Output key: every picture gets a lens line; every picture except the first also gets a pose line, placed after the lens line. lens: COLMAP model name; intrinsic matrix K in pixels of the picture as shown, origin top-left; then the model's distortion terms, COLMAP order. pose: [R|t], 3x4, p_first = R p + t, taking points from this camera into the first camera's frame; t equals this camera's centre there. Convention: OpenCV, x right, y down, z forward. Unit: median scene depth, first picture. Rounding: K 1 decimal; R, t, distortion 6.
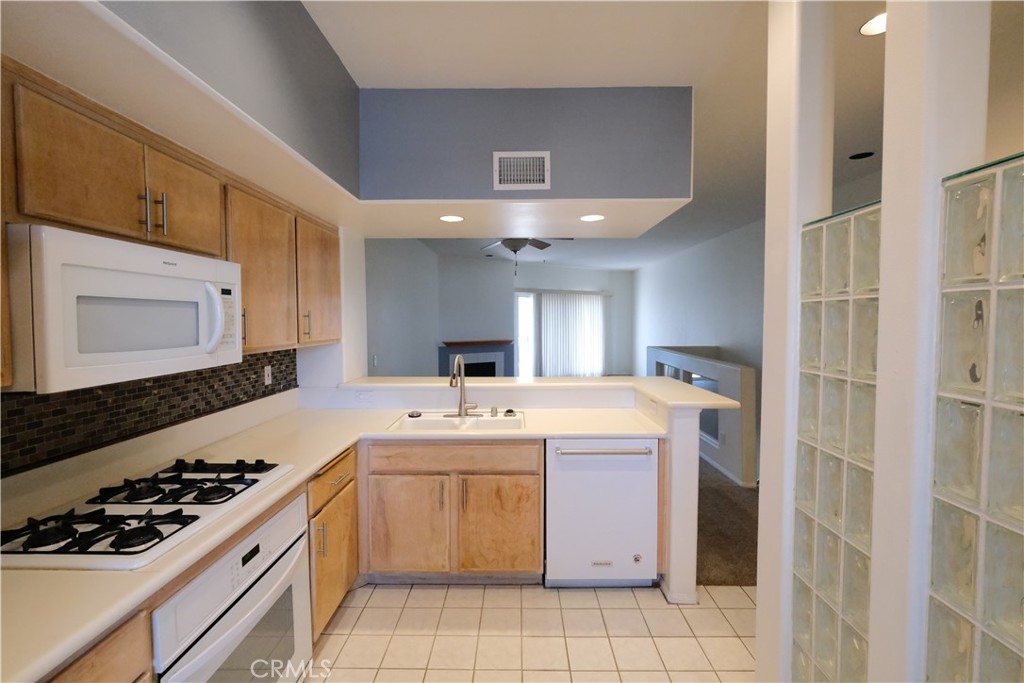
lens RADIAL K [[445.4, 0, 513.8], [0, 445.4, 338.6], [0, 0, 1]] dist [0.000363, 0.000202]
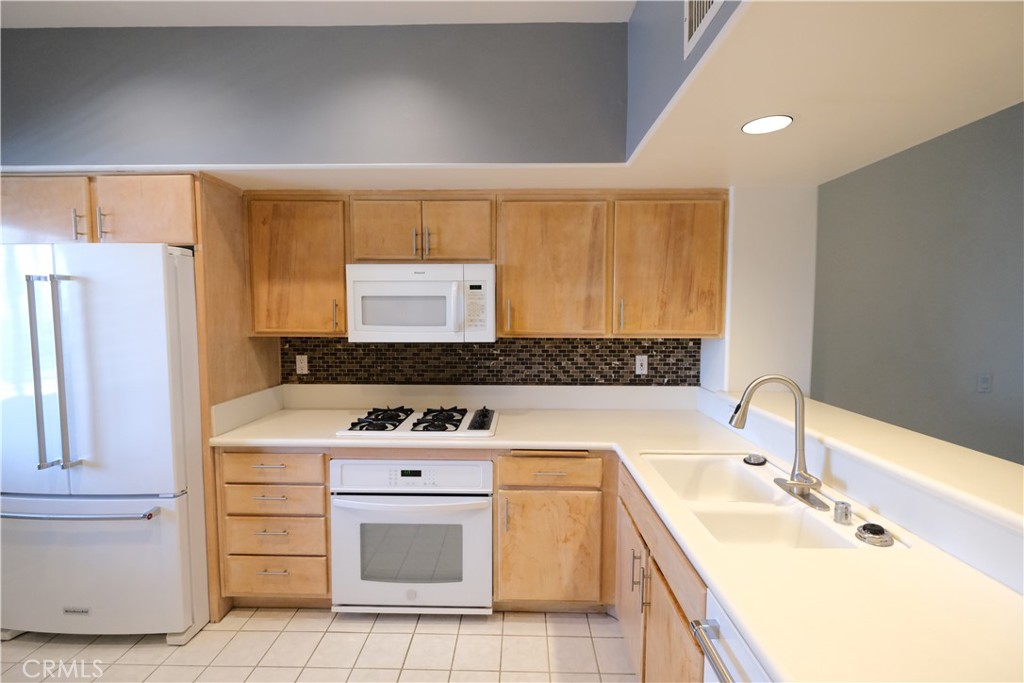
lens RADIAL K [[445.4, 0, 513.8], [0, 445.4, 338.6], [0, 0, 1]] dist [0.000363, 0.000202]
pose [[-0.010813, 0.068620, -0.997584, 0.427847], [-0.045119, 0.996593, 0.069041, -0.030979], [0.998923, 0.045756, -0.007680, 0.706865]]
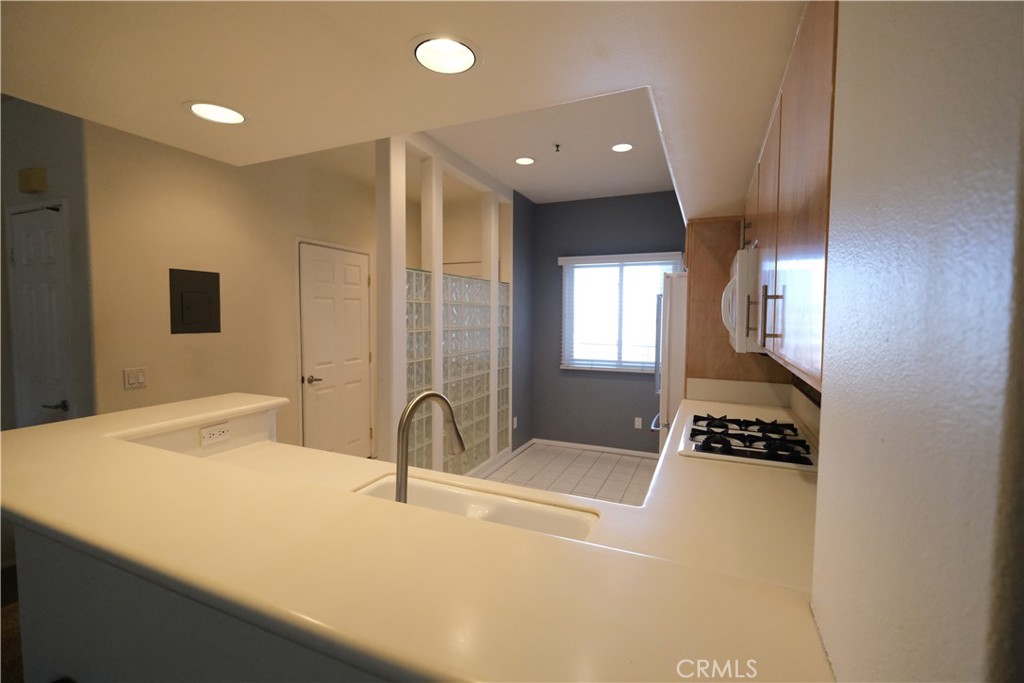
lens RADIAL K [[445.4, 0, 513.8], [0, 445.4, 338.6], [0, 0, 1]] dist [0.000363, 0.000202]
pose [[-0.918164, -0.022952, 0.395536, -0.362143], [0.016704, 0.995190, 0.096525, -0.052118], [-0.395849, 0.095233, -0.913364, 1.372461]]
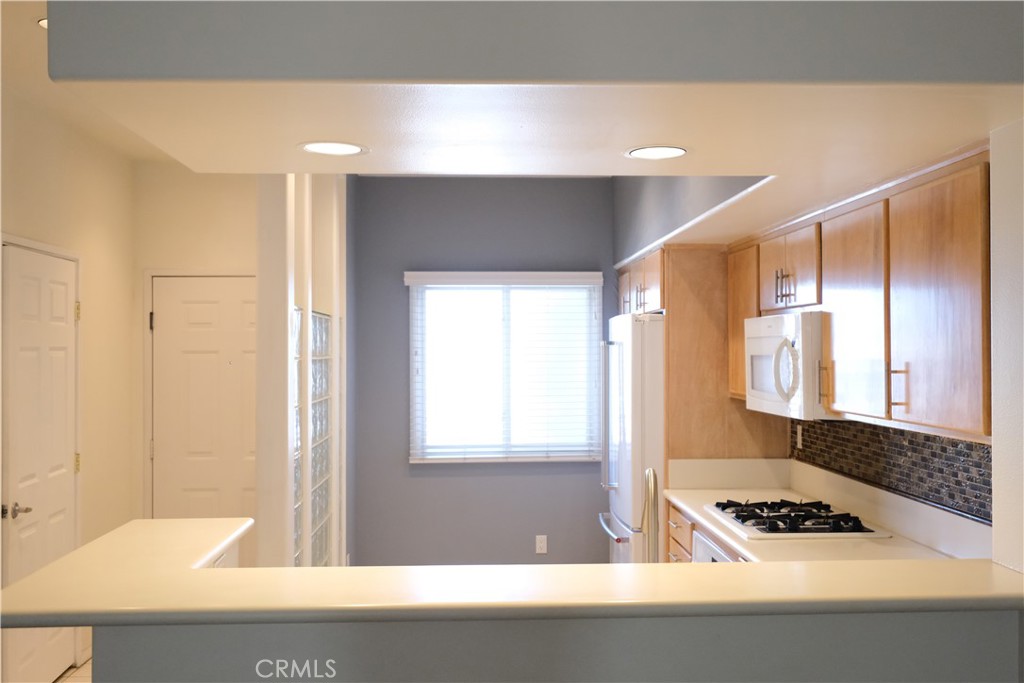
lens RADIAL K [[994.6, 0, 512.0], [0, 994.6, 341.5], [0, 0, 1]] dist [0.005158, 0.009647]
pose [[-0.998408, 0.007302, -0.055926, 0.063649], [0.005186, 0.999268, 0.037900, -0.124255], [0.056162, 0.037550, -0.997715, 1.973599]]
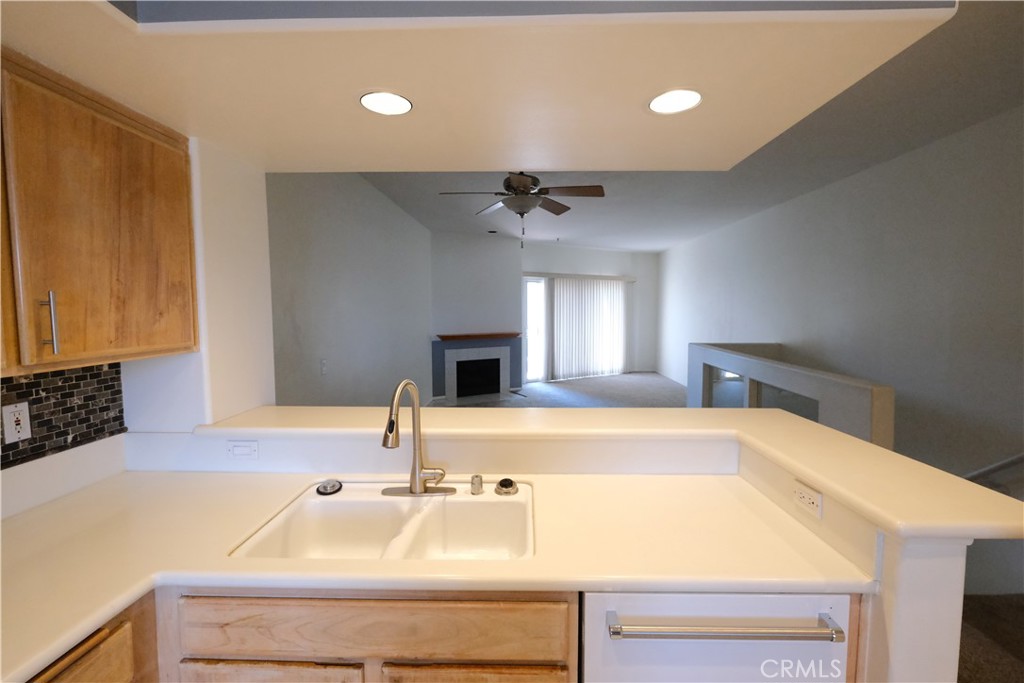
lens RADIAL K [[445.4, 0, 513.8], [0, 445.4, 338.6], [0, 0, 1]] dist [0.000363, 0.000202]
pose [[0.999777, 0.003482, -0.020809, 0.011150], [-0.002954, 0.999674, 0.025380, -0.024971], [0.020890, -0.025313, 0.999461, 0.507895]]
